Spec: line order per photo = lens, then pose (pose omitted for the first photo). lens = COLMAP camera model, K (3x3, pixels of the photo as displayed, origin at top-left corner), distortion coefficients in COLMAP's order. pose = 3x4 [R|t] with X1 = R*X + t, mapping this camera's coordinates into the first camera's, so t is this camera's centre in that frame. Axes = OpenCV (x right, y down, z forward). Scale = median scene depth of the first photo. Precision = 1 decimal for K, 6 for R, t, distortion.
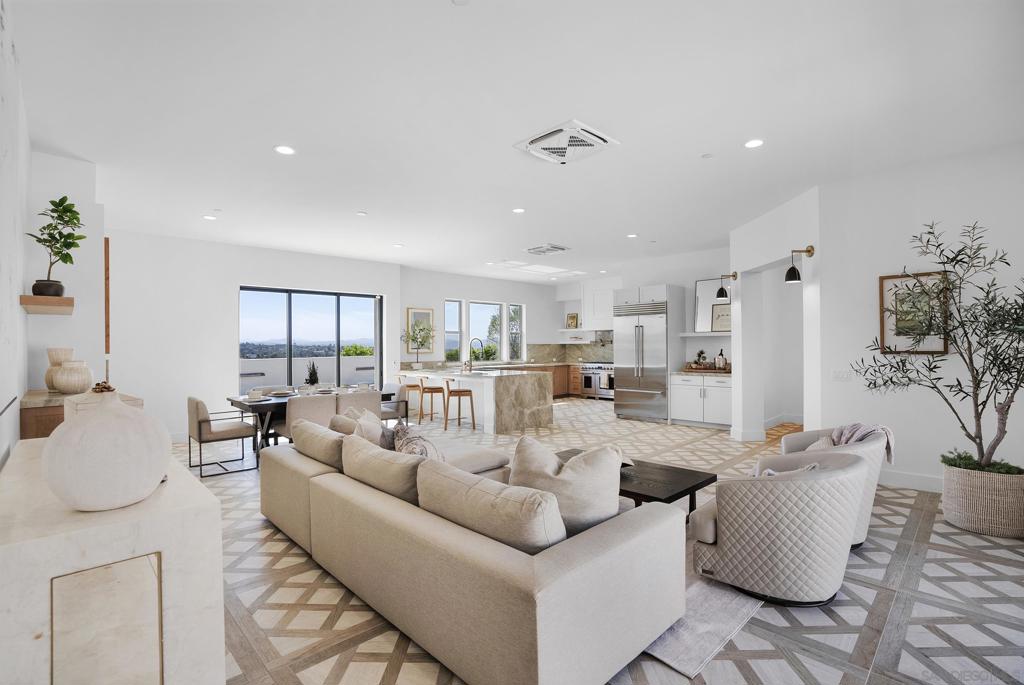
lens RADIAL K [[477.6, 0, 501.6], [0, 477.6, 336.2], [0, 0, 1]] dist [-0.037290, 0.005608]
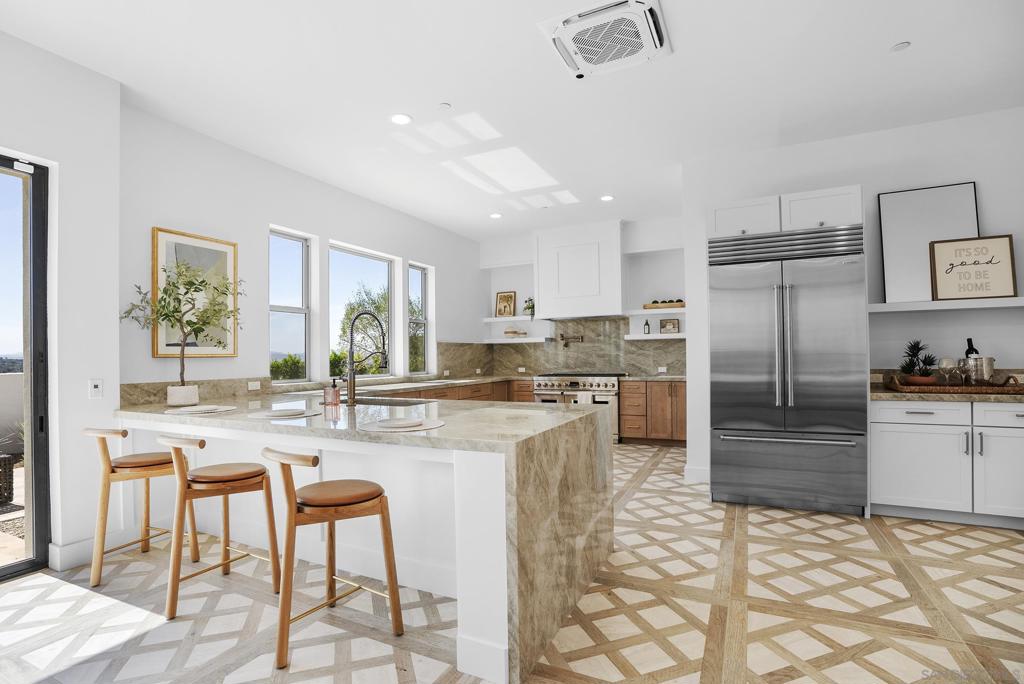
lens RADIAL K [[477.6, 0, 496.4], [0, 477.6, 356.8], [0, 0, 1]] dist [-0.037290, 0.005608]
pose [[0.943475, -0.006489, 0.331379, -0.066009], [0.000853, 0.999853, 0.017151, 0.026061], [-0.331441, -0.015899, 0.943342, 0.529707]]
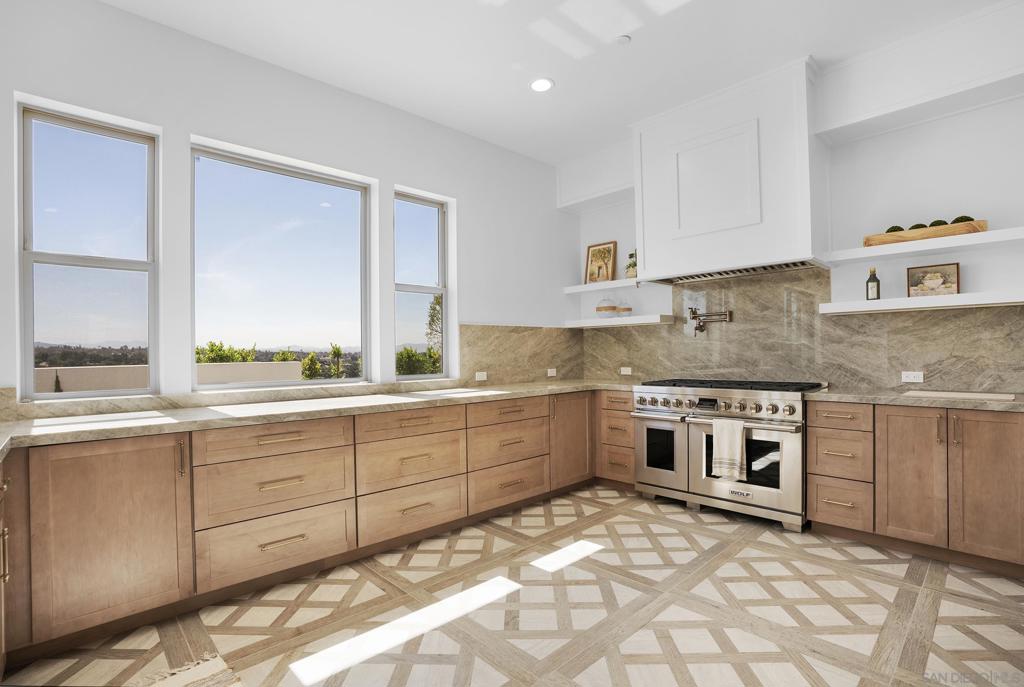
lens RADIAL K [[477.6, 0, 513.6], [0, 477.6, 350.1], [0, 0, 1]] dist [-0.037290, 0.005608]
pose [[0.999927, -0.006691, 0.010058, 0.092009], [0.006512, 0.999821, 0.017744, 0.030685], [-0.010174, -0.017677, 0.999792, 0.752278]]
